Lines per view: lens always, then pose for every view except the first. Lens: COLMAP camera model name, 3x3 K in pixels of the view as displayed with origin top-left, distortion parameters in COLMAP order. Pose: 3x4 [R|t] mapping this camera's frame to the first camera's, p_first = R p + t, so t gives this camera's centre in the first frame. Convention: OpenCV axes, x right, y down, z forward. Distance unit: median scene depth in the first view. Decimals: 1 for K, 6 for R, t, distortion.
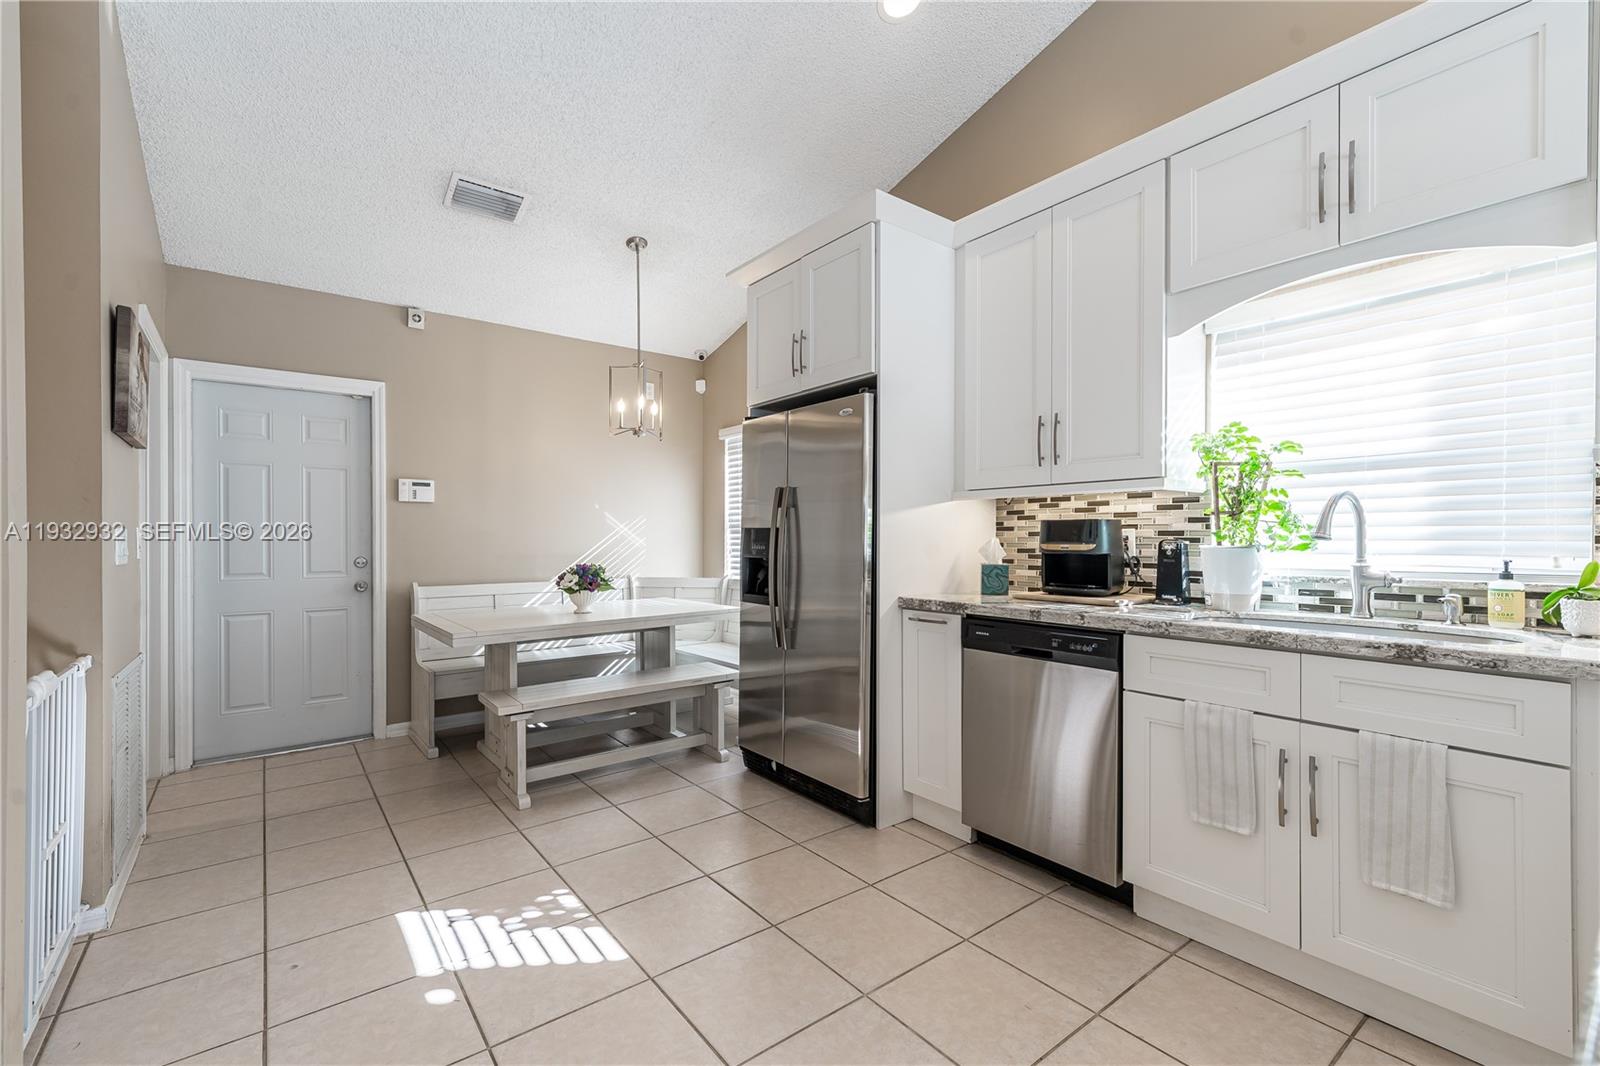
lens RADIAL K [[688.4, 0, 801.2], [0, 688.4, 539.8], [0, 0, 1]] dist [0.012132, 0.000093]
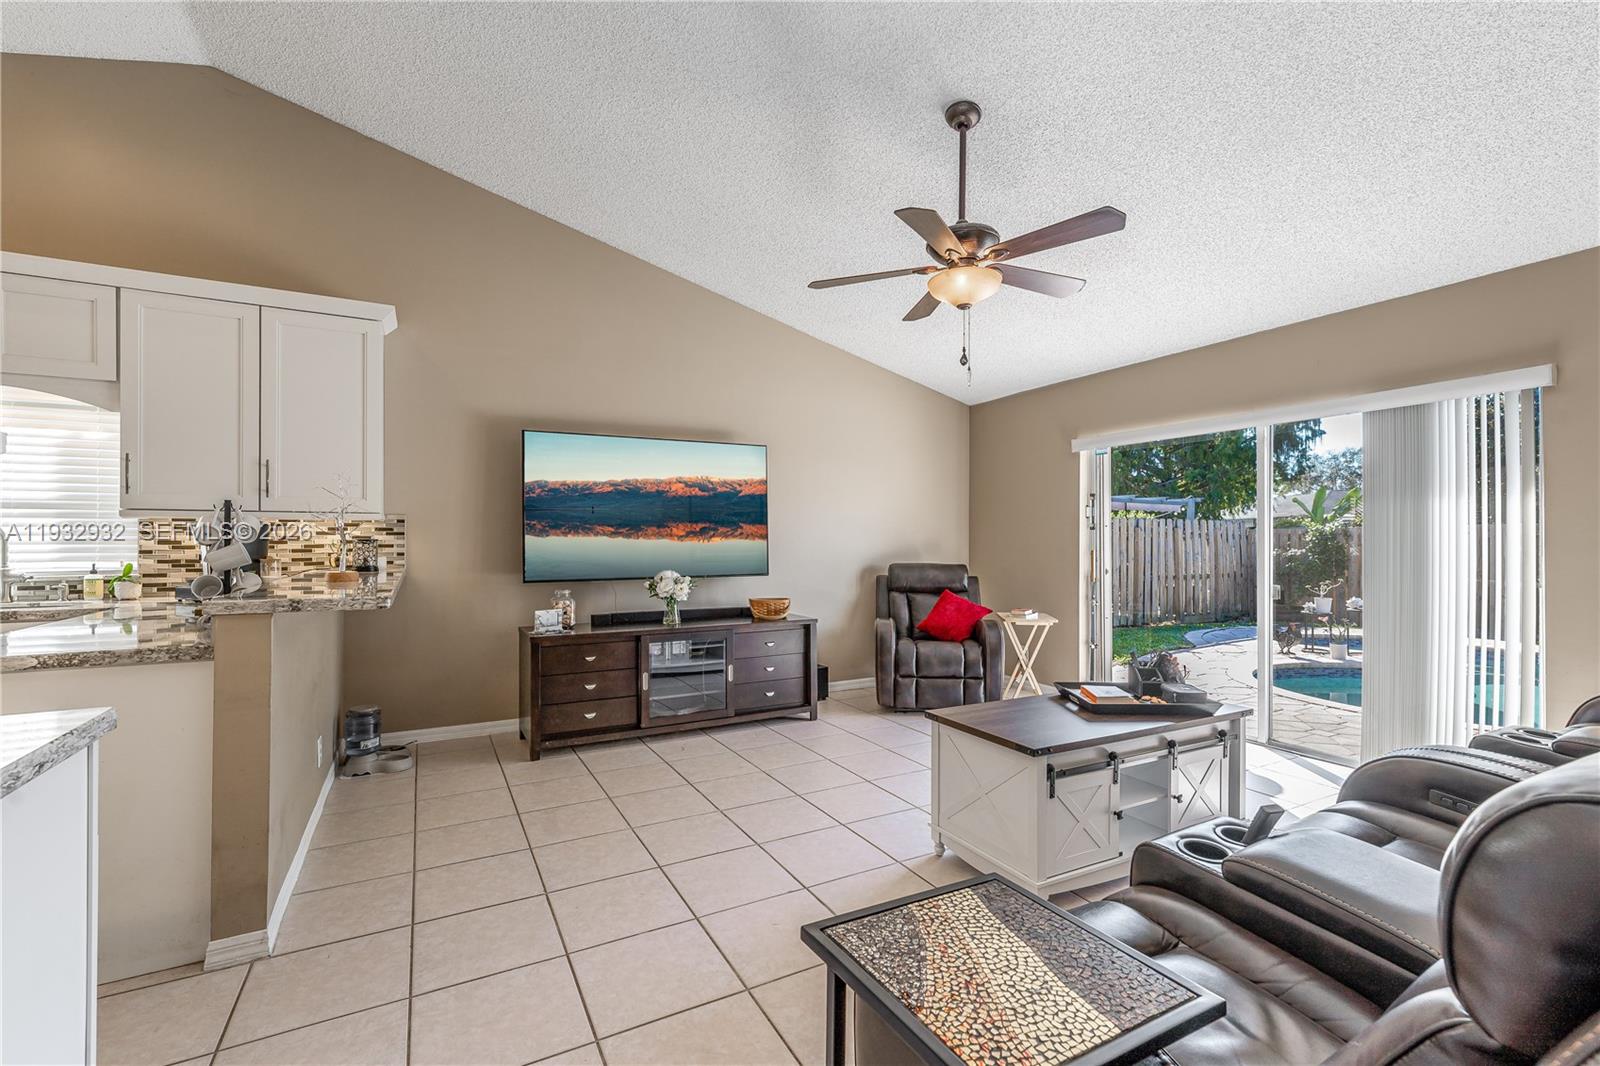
lens RADIAL K [[698.8, 0, 810.5], [0, 698.8, 536.4], [0, 0, 1]] dist [0.003344, 0.000263]
pose [[0.163464, 0.004506, 0.986539, -0.312064], [-0.000292, 0.999990, -0.004519, -0.020871], [-0.986549, 0.000451, 0.163464, -0.712447]]
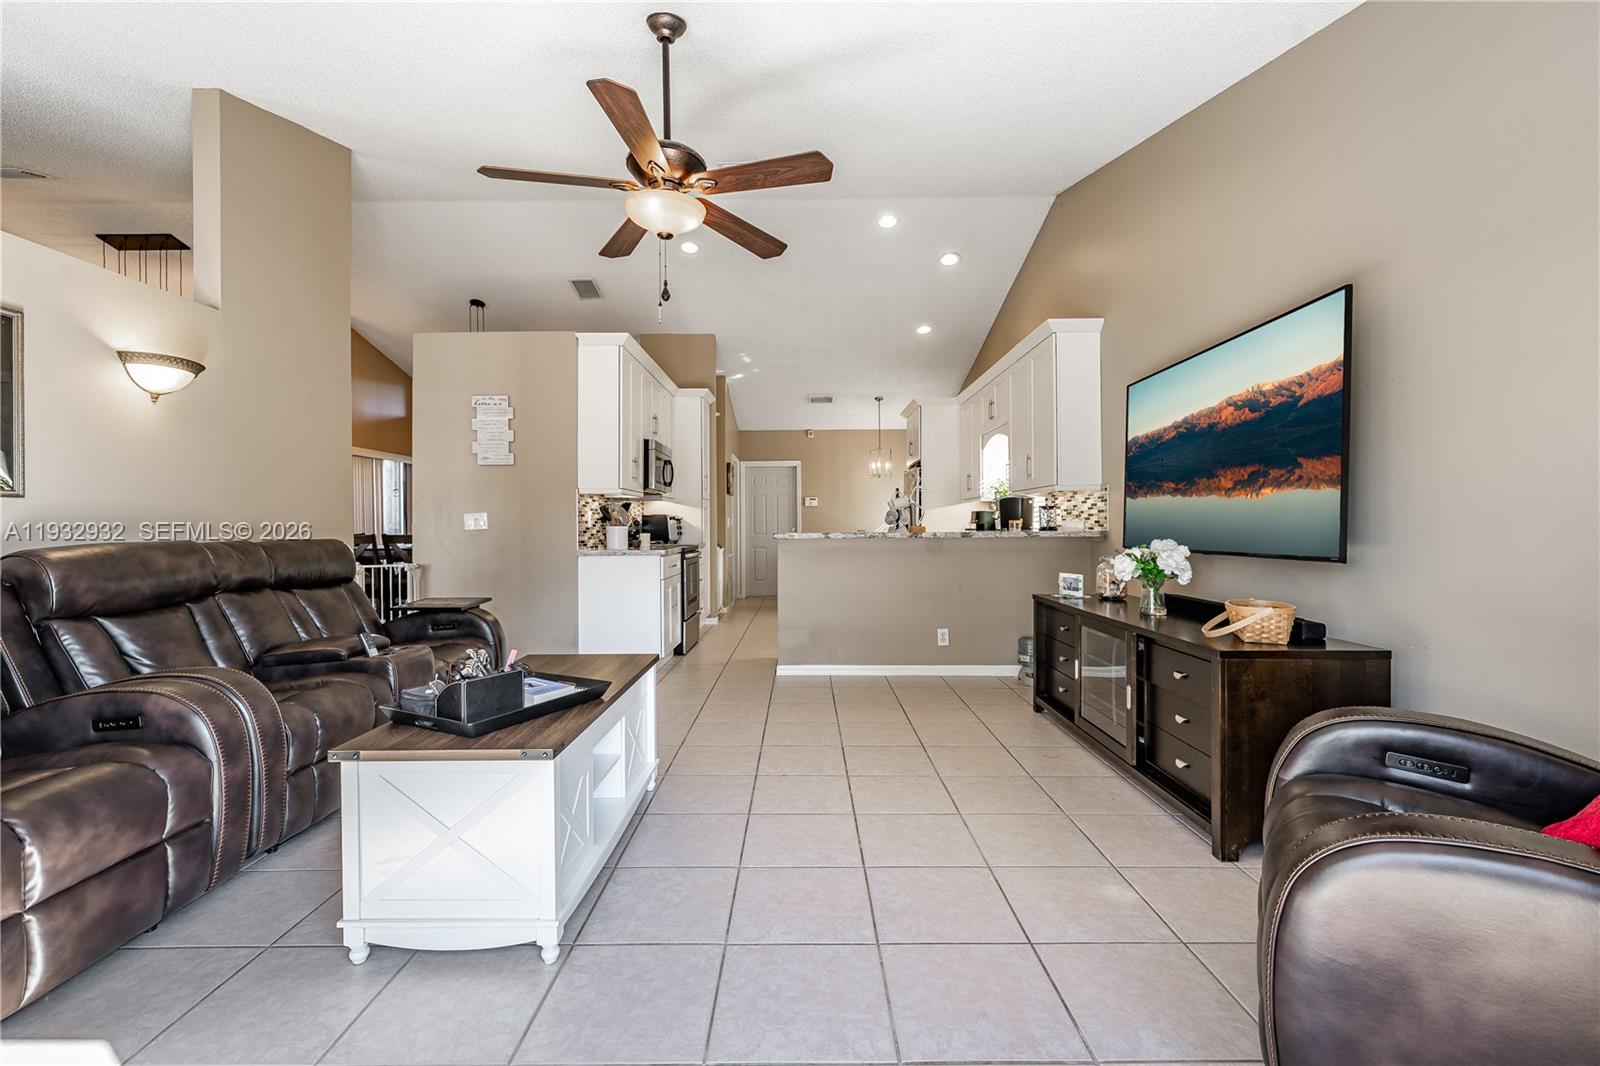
lens RADIAL K [[679.3, 0, 800.0], [0, 679.3, 533.0], [0, 0, 1]] dist [0.001420, -0.000513]
pose [[0.784960, 0.004222, -0.619532, 1.270614], [0.003288, 0.999934, 0.010981, 0.020776], [0.619538, -0.010657, 0.784894, -1.304333]]
